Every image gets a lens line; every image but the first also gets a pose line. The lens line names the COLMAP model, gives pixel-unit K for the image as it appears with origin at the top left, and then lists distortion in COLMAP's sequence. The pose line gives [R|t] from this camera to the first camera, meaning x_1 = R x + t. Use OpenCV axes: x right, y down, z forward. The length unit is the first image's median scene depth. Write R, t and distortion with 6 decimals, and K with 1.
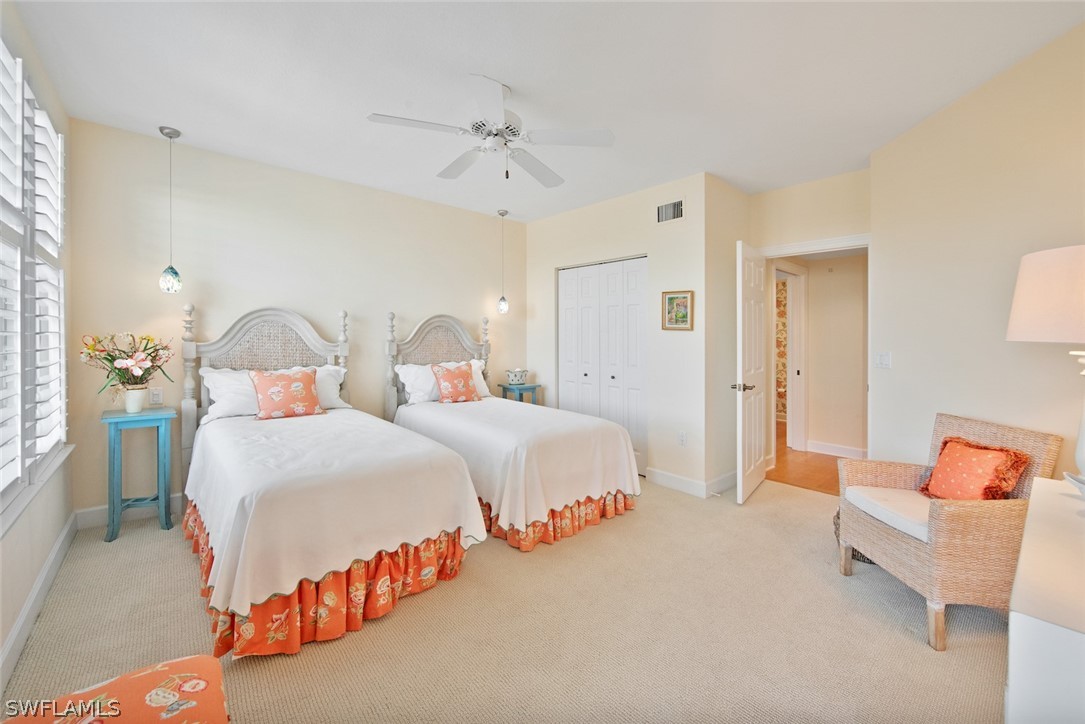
lens RADIAL K [[442.0, 0, 541.8], [0, 442.0, 337.2], [0, 0, 1]] dist [-0.004731, 0.000291]
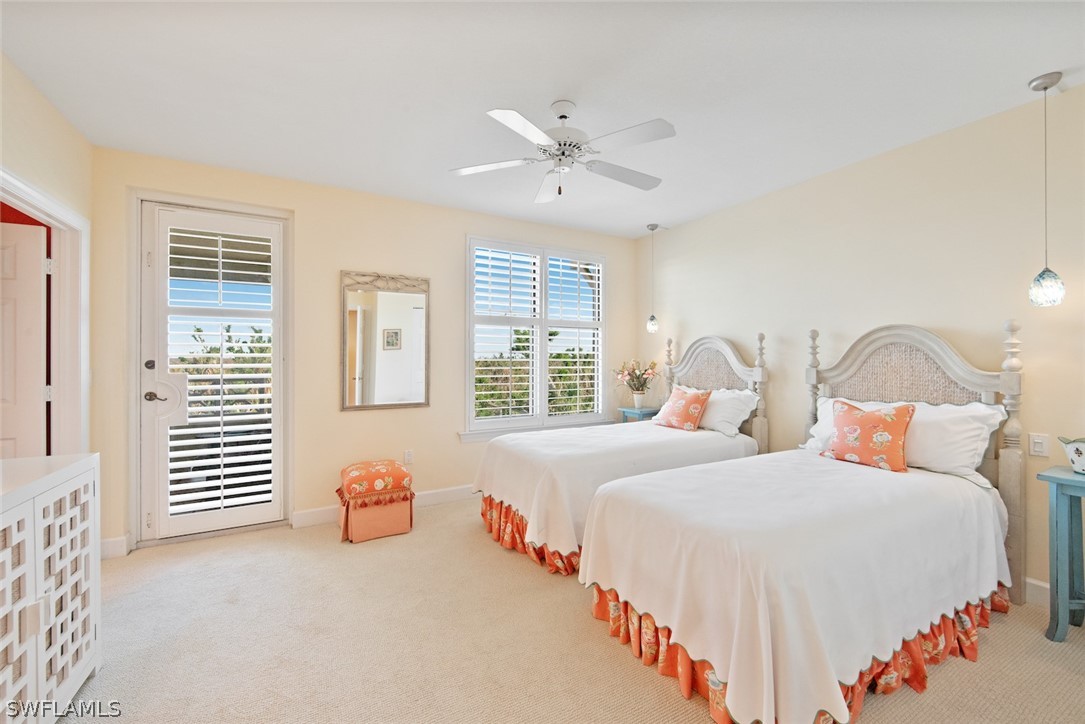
lens RADIAL K [[442.0, 0, 543.4], [0, 442.0, 362.5], [0, 0, 1]] dist [-0.004731, 0.000291]
pose [[-0.200880, -0.000718, -0.979616, 0.523614], [0.001164, 0.999999, -0.000971, 0.002638], [0.979615, -0.001336, -0.200879, 0.690145]]
